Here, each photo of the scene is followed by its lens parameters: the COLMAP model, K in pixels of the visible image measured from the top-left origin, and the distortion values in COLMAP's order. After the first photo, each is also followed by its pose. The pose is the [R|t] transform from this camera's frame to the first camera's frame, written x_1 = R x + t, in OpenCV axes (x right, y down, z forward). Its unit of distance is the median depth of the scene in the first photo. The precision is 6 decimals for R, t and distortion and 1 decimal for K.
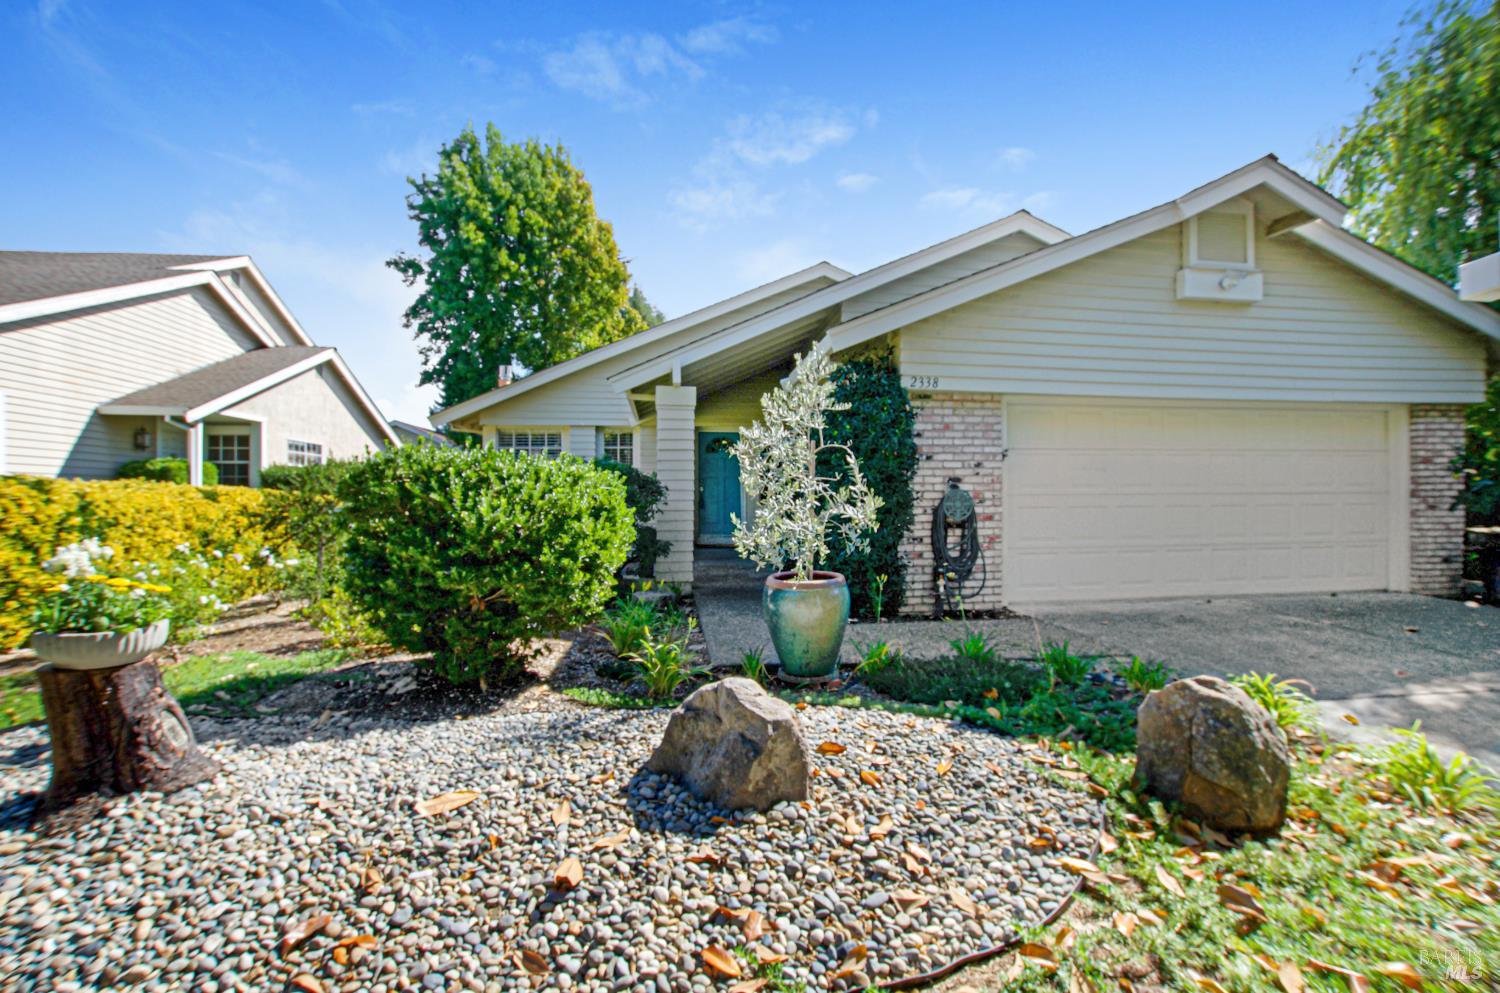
lens RADIAL K [[660.3, 0, 770.5], [0, 660.3, 523.2], [0, 0, 1]] dist [-0.023067, -0.000156]
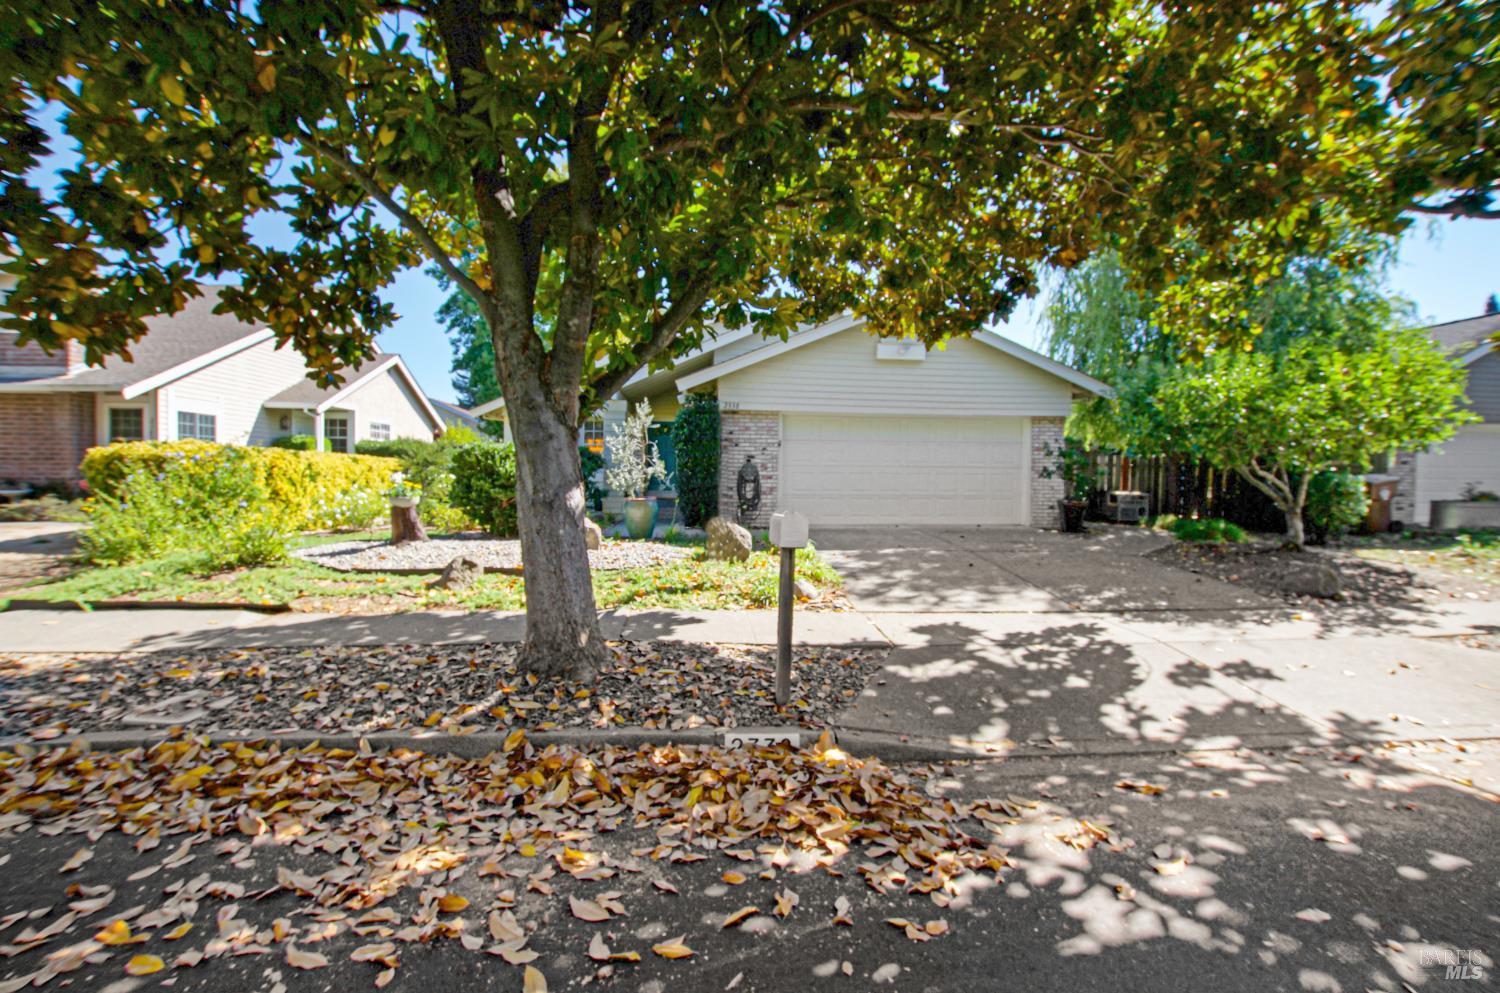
lens RADIAL K [[675.4, 0, 750.0], [0, 675.4, 496.5], [0, 0, 1]] dist [-0.001956, 0.000006]
pose [[0.998311, 0.015956, -0.055867, 0.211094], [-0.015821, 0.999871, 0.002850, 0.022628], [0.055906, -0.001962, 0.998434, -0.505833]]
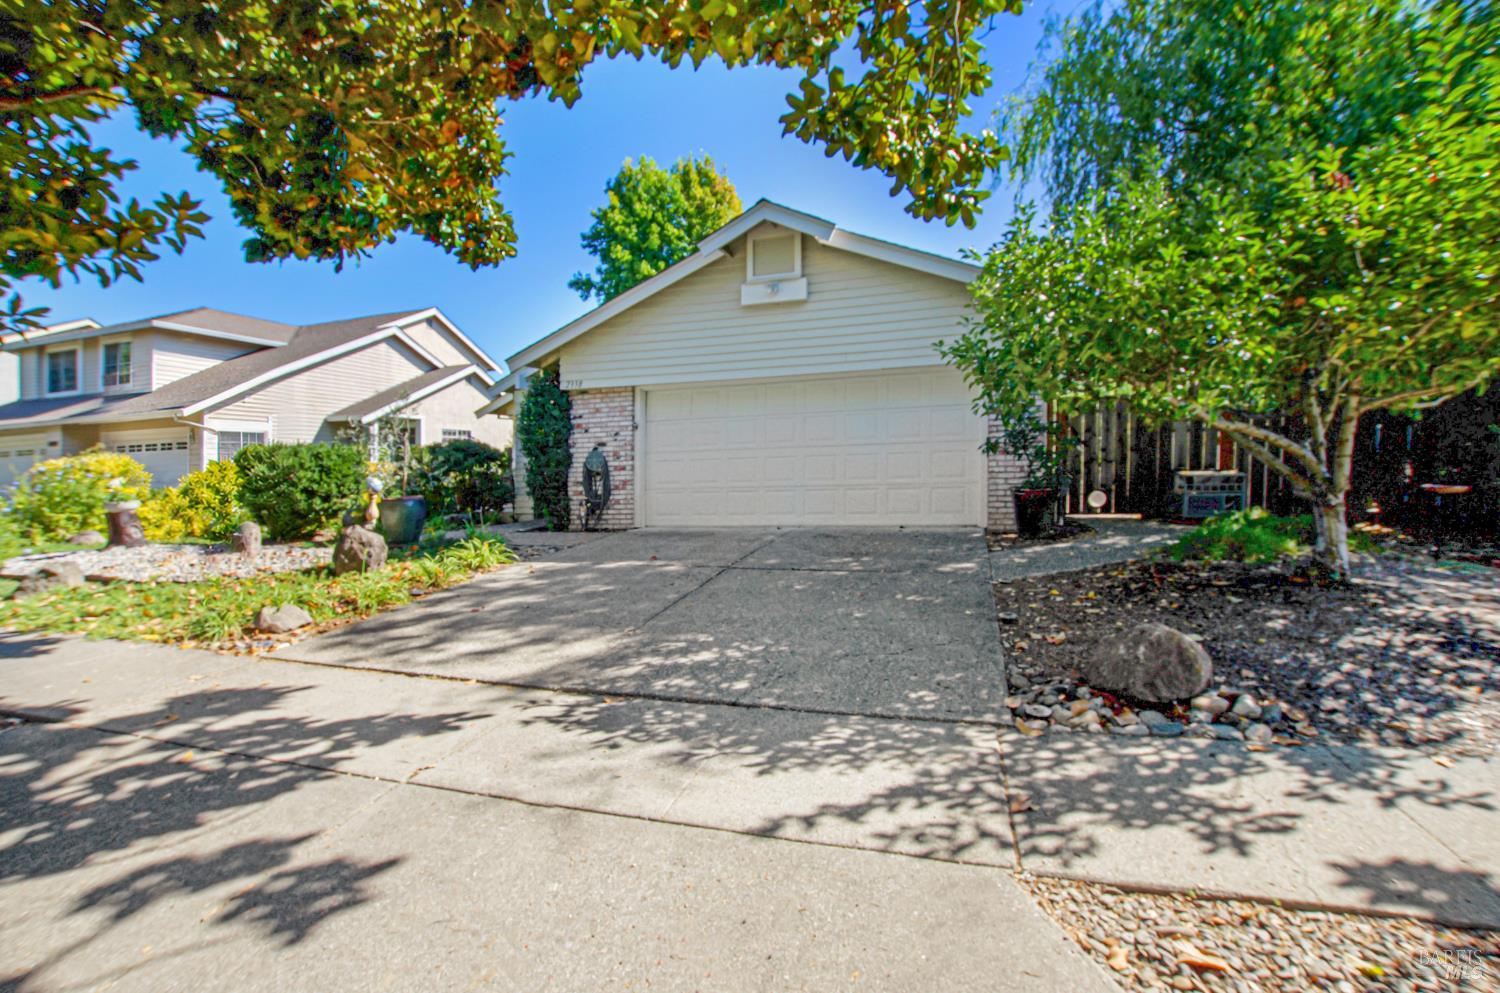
lens RADIAL K [[682.5, 0, 750.0], [0, 682.5, 496.5], [0, 0, 1]] dist [-0.009835, 0.000153]
pose [[0.901747, -0.001692, -0.432261, 0.703230], [0.007495, 0.999903, 0.011721, 0.022206], [0.432199, -0.013809, 0.901672, -0.164579]]
